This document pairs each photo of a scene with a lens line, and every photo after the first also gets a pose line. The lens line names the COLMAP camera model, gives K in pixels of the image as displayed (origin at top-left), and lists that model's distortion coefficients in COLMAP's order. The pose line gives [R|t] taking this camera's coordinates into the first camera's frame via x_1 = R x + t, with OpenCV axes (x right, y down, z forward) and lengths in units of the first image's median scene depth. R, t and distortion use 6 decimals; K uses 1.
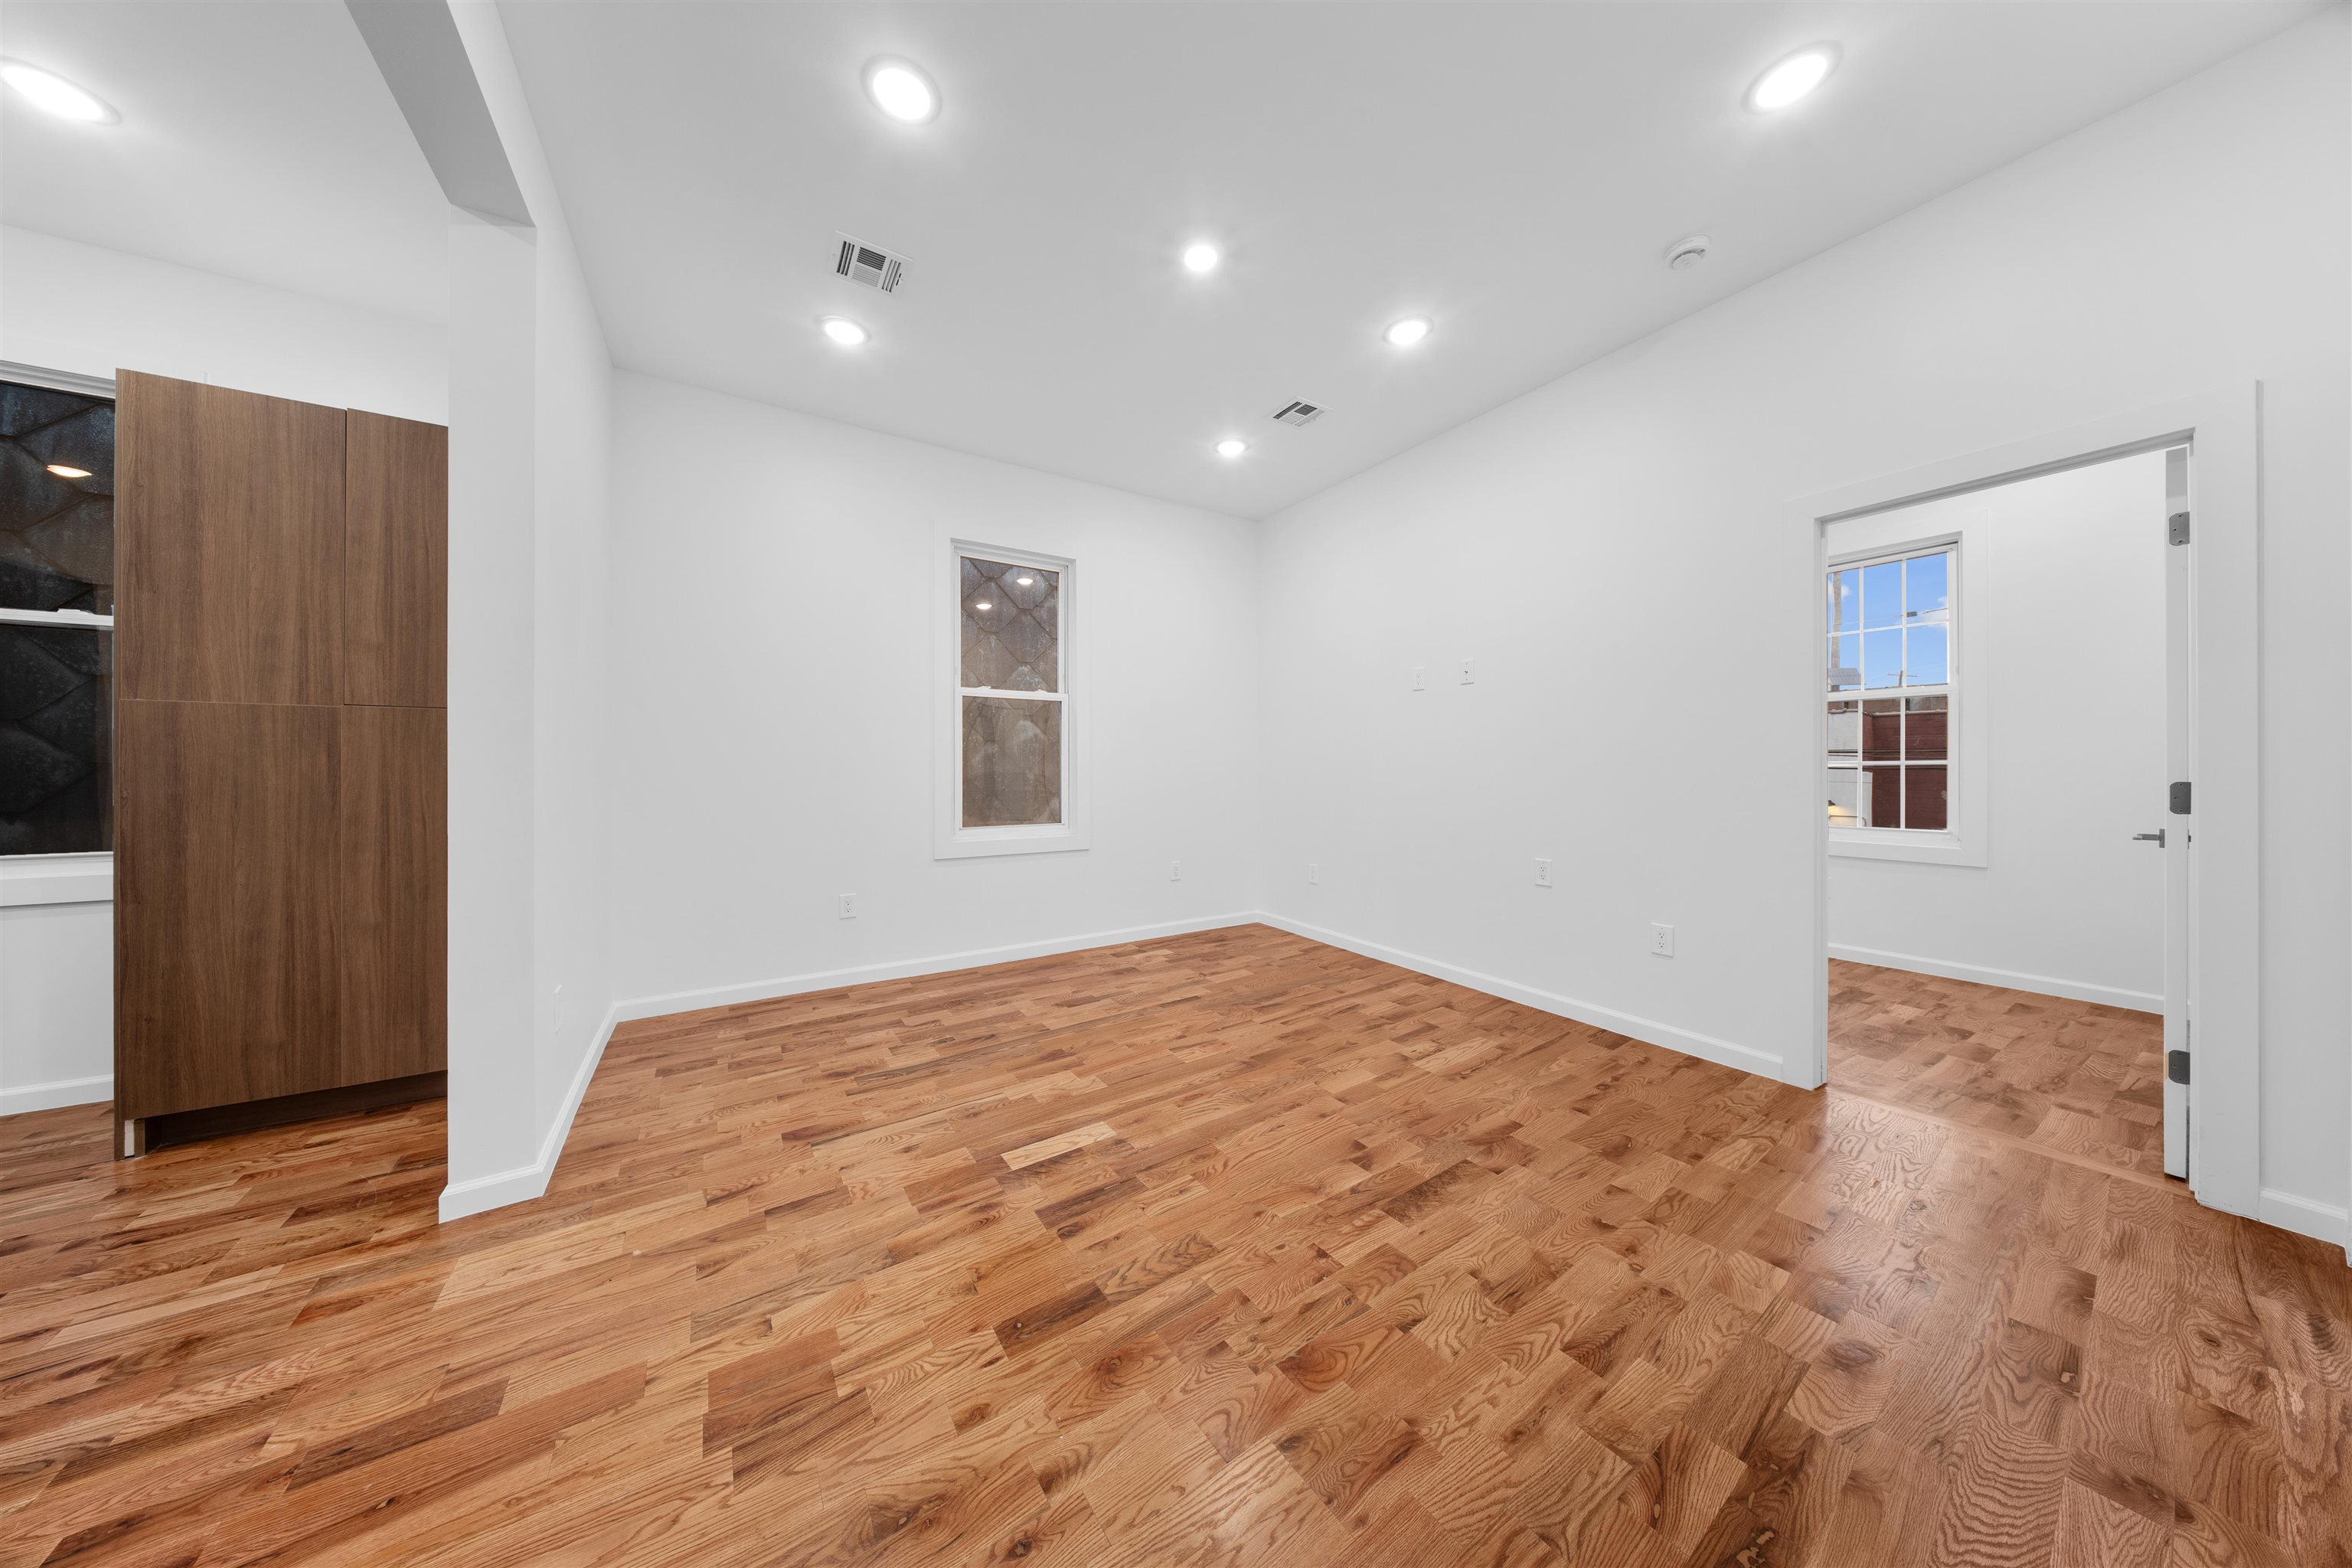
lens RADIAL K [[706.8, 0, 1178.2], [0, 706.8, 766.6], [0, 0, 1]] dist [-0.004971, 0.000068]
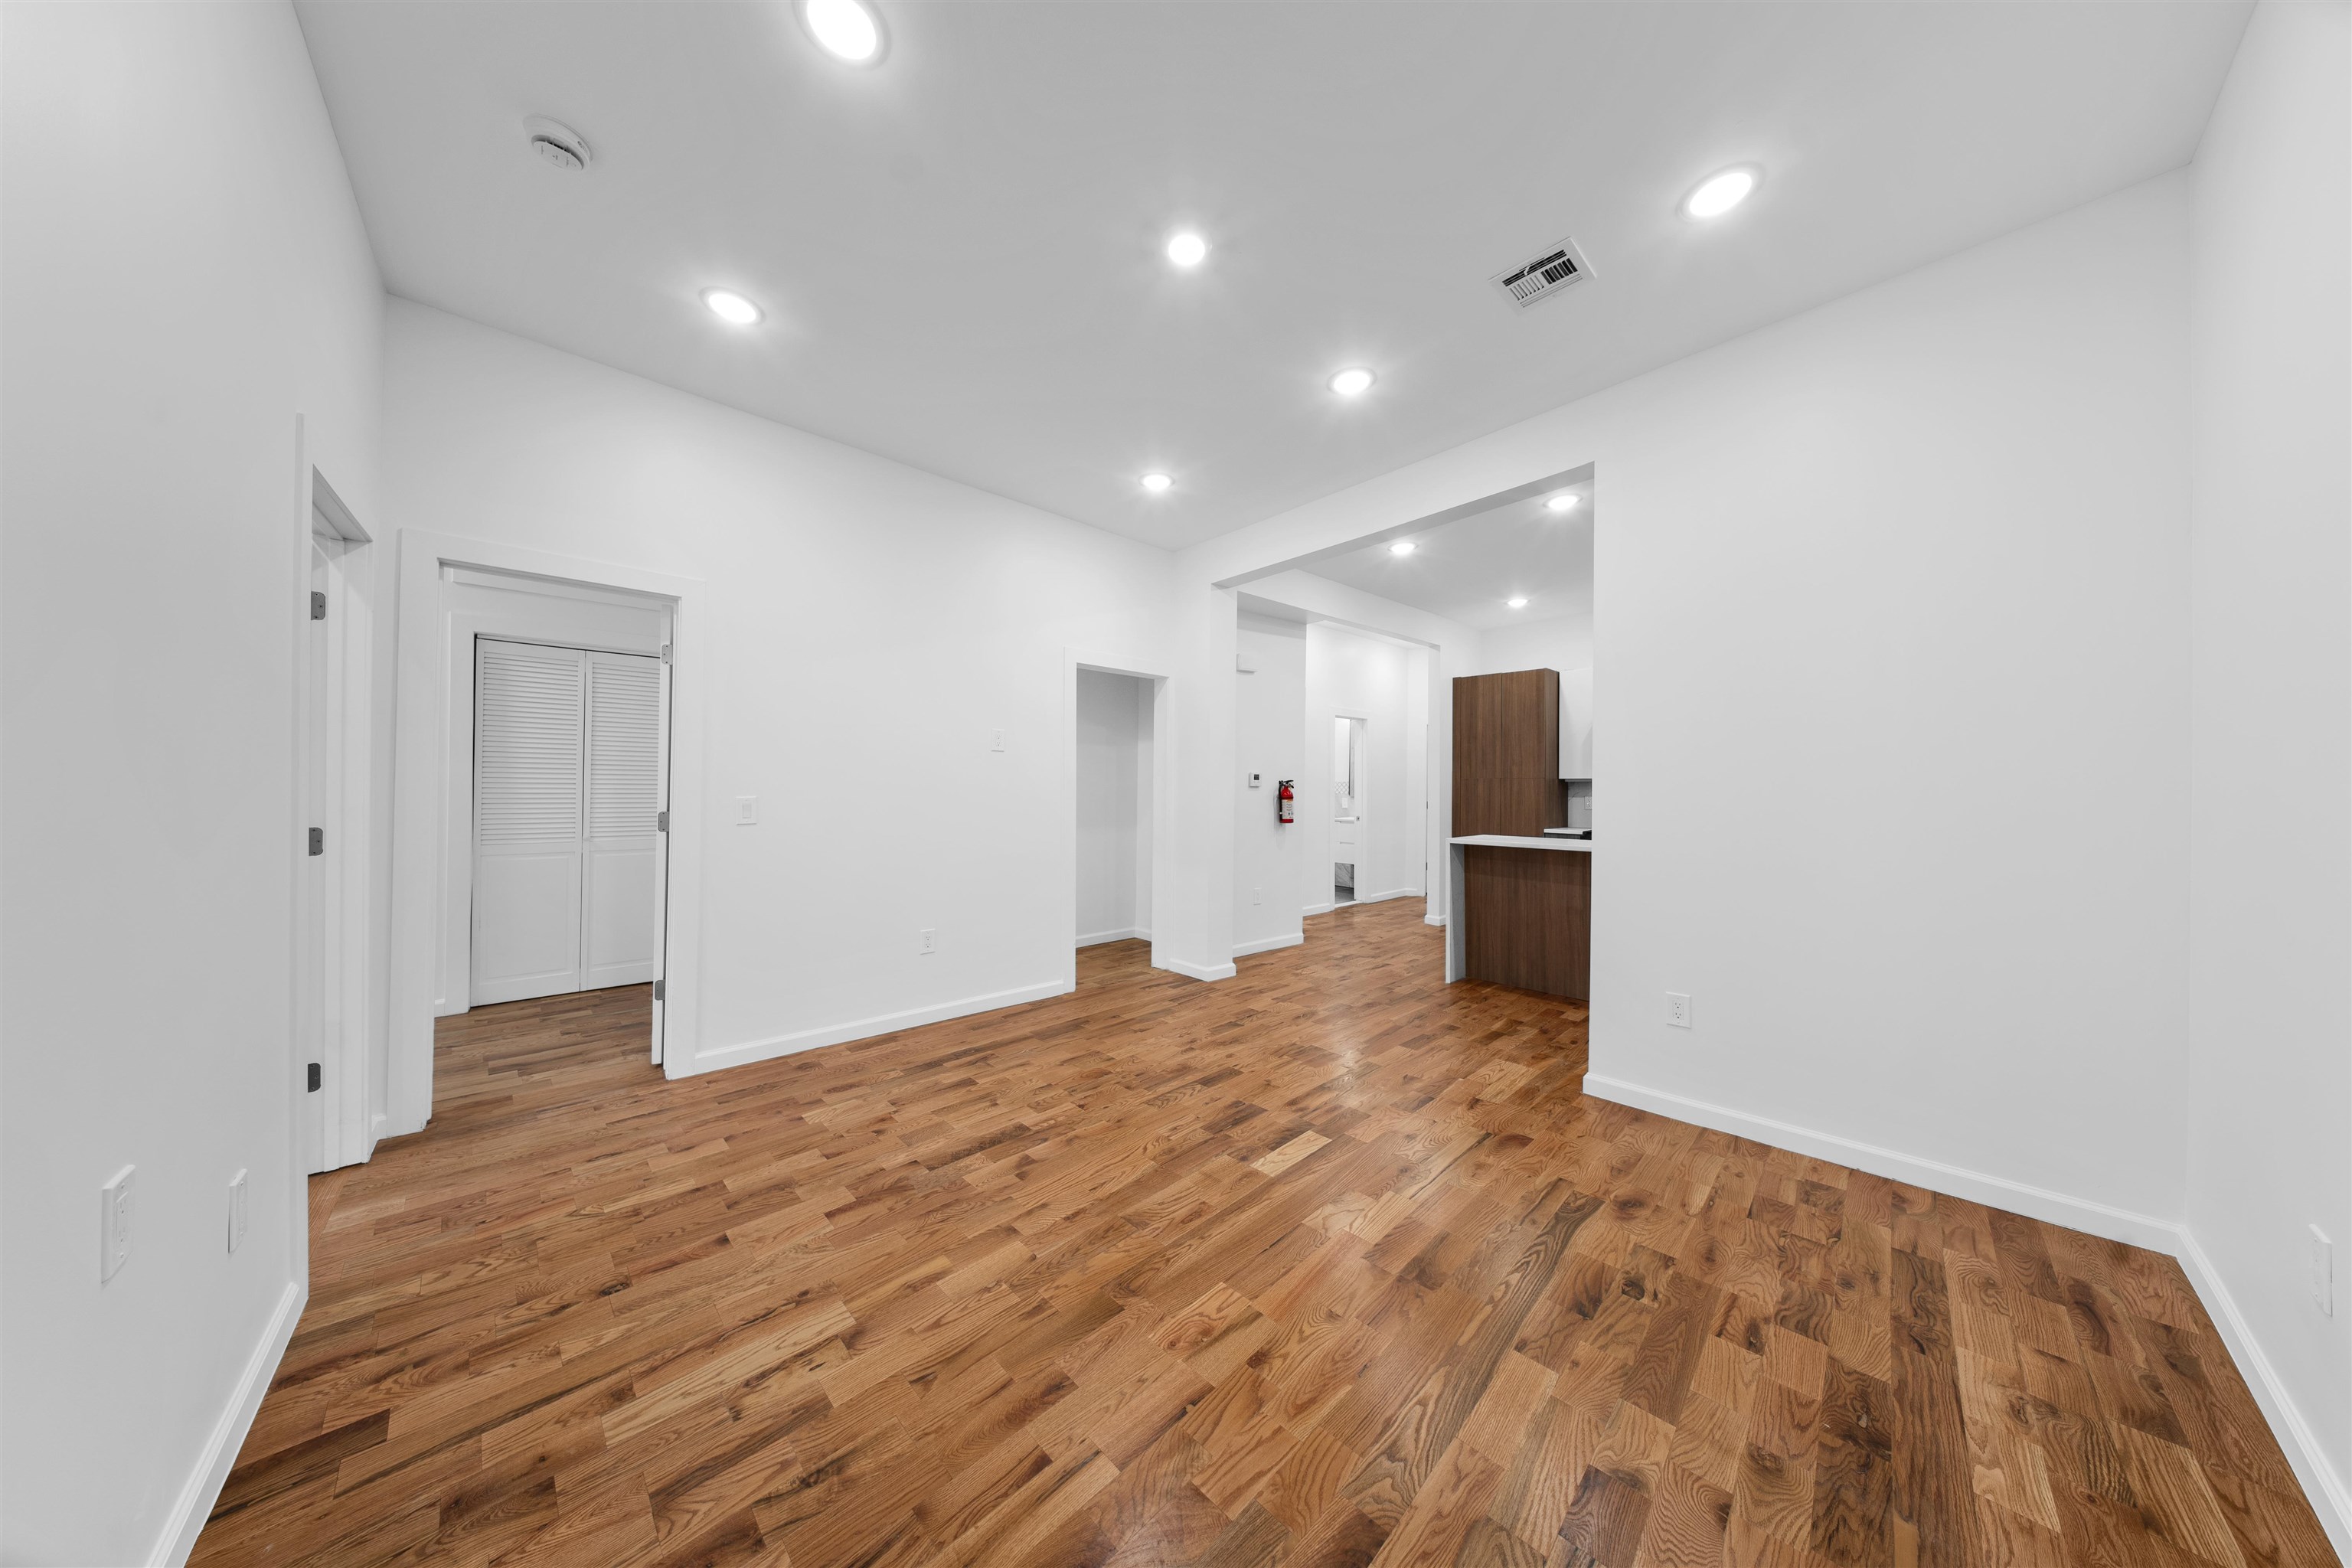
lens RADIAL K [[665.9, 0, 1176.0], [0, 665.9, 784.0], [0, 0, 1]] dist [-0.019249, -0.000022]
pose [[-0.984199, -0.006661, -0.176939, 0.243586], [-0.006856, 0.999976, 0.000489, -0.061978], [0.176932, 0.001695, -0.984222, 2.365585]]
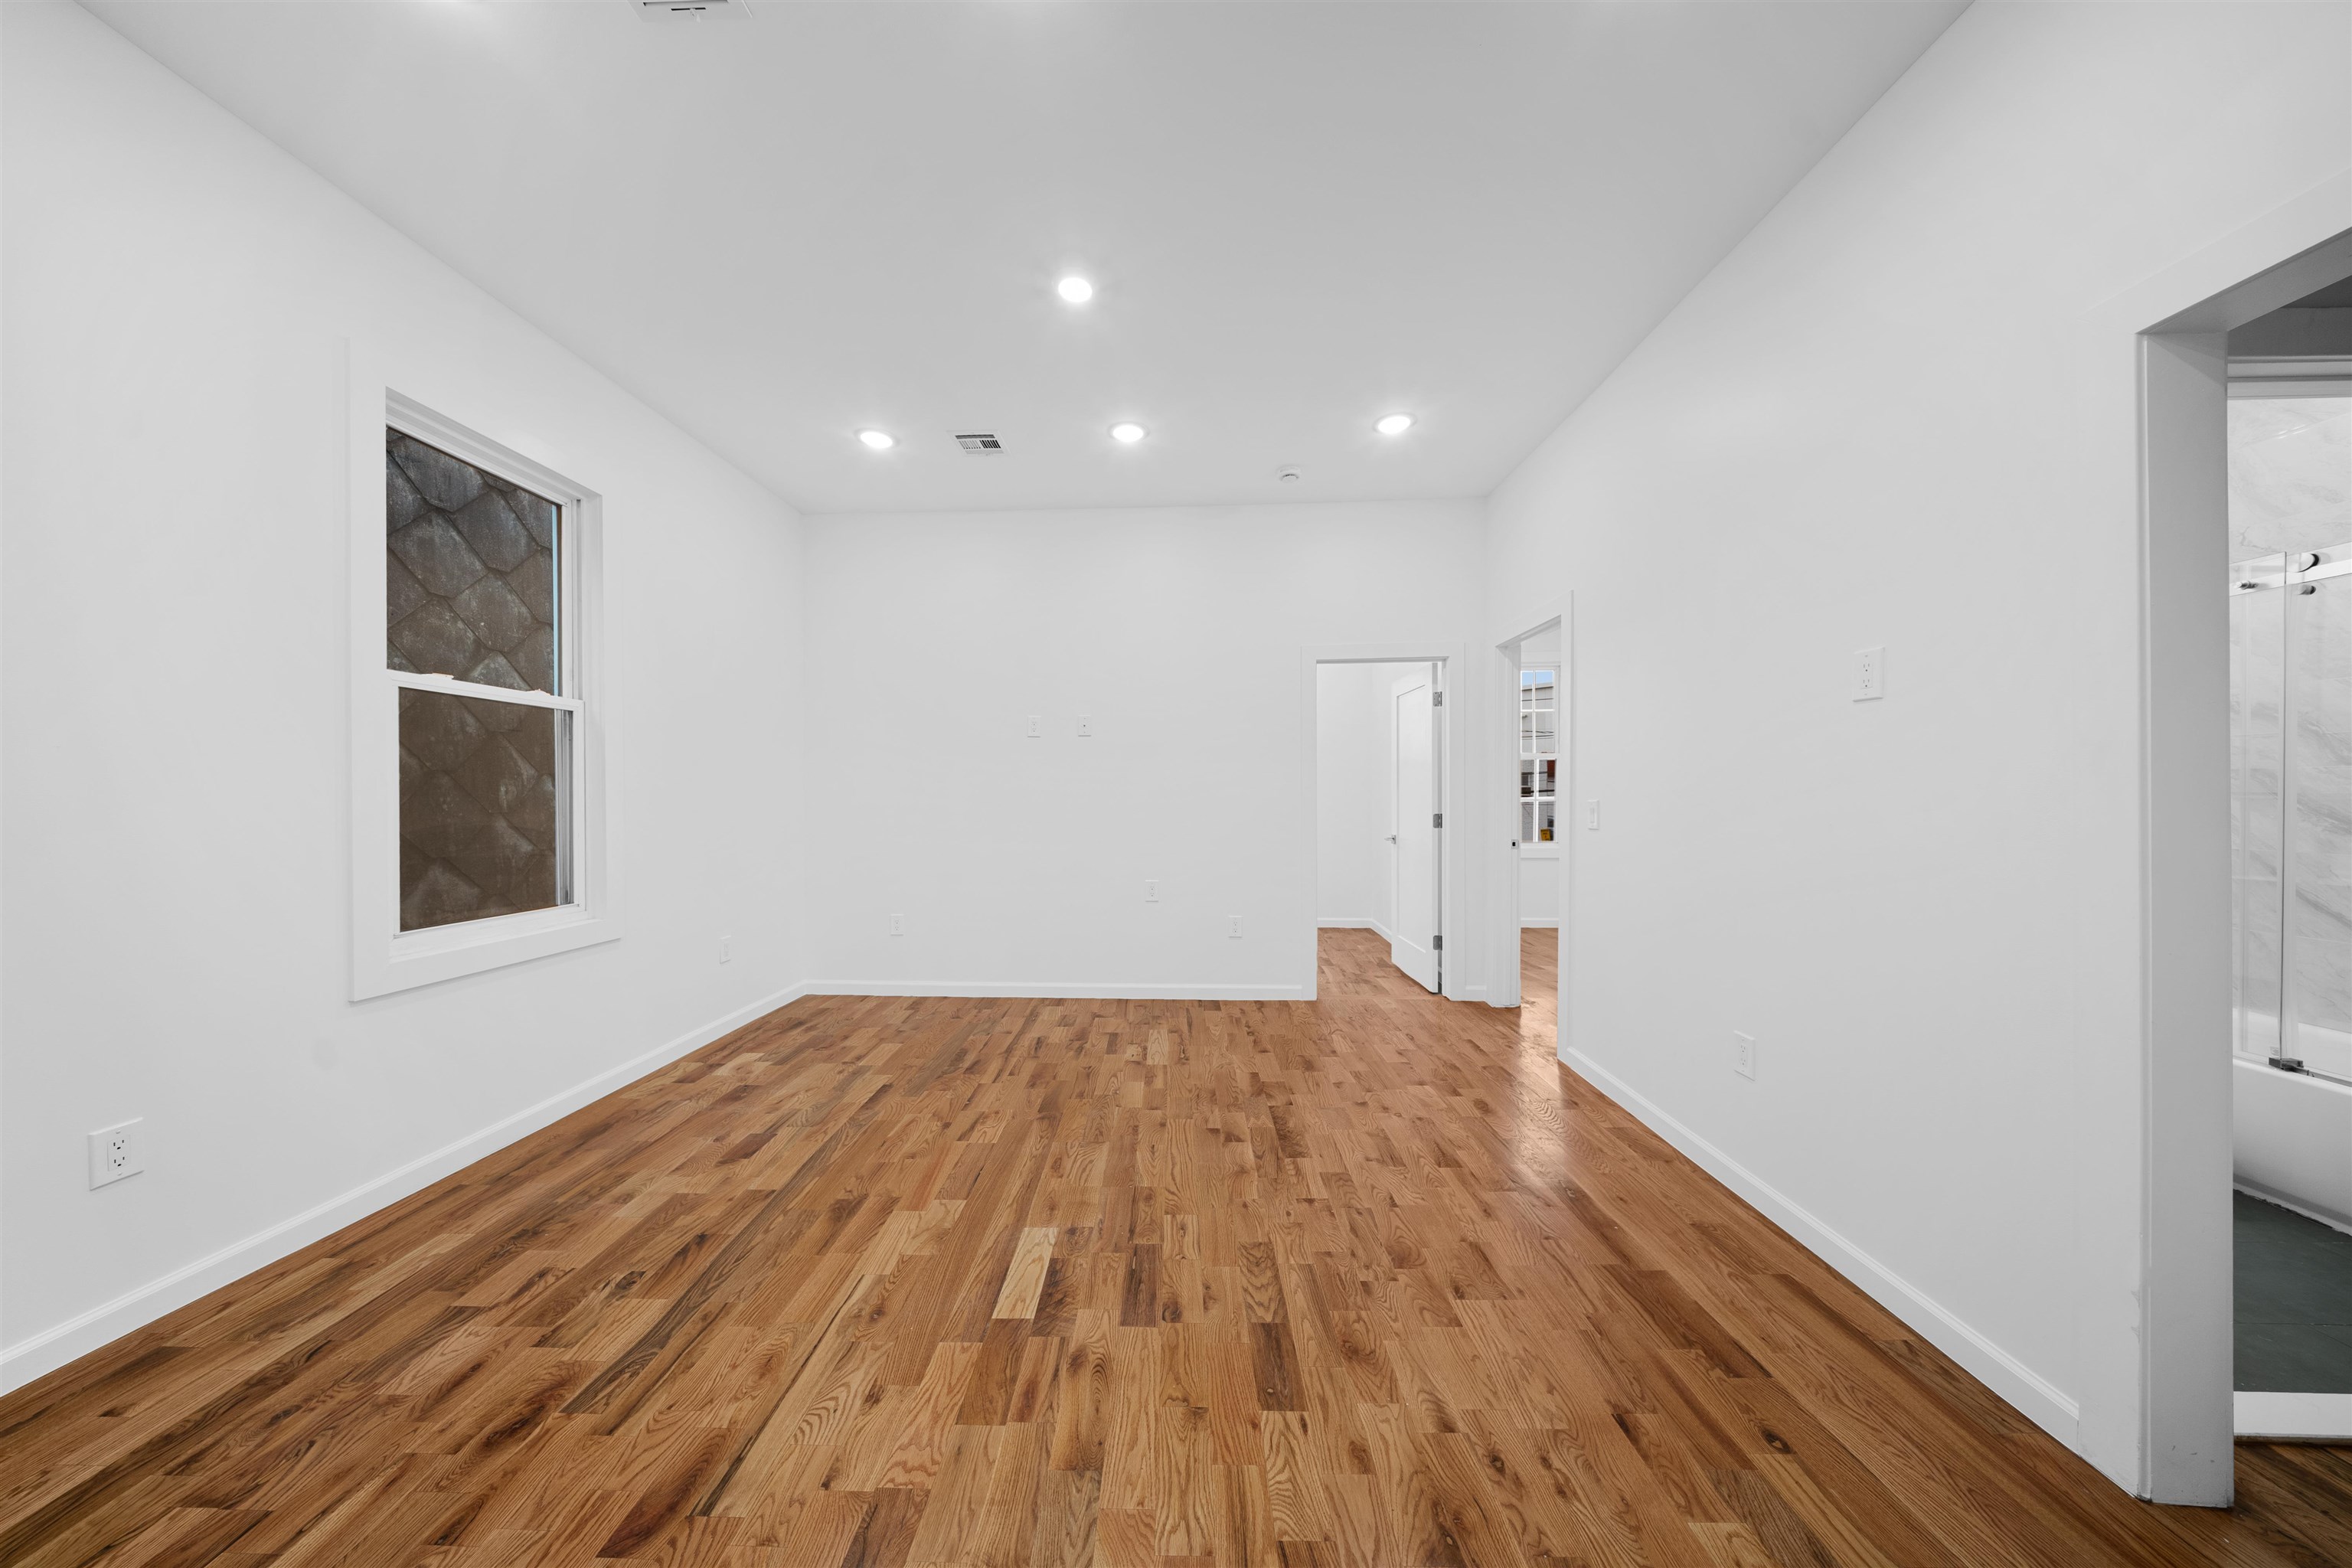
lens RADIAL K [[710.7, 0, 1171.3], [0, 710.7, 798.3], [0, 0, 1]] dist [0.007342, -0.006633]
pose [[0.565721, -0.008593, 0.824552, -0.906505], [0.009072, 0.999950, 0.004196, -0.035669], [-0.824547, 0.005107, 0.565771, 0.440486]]
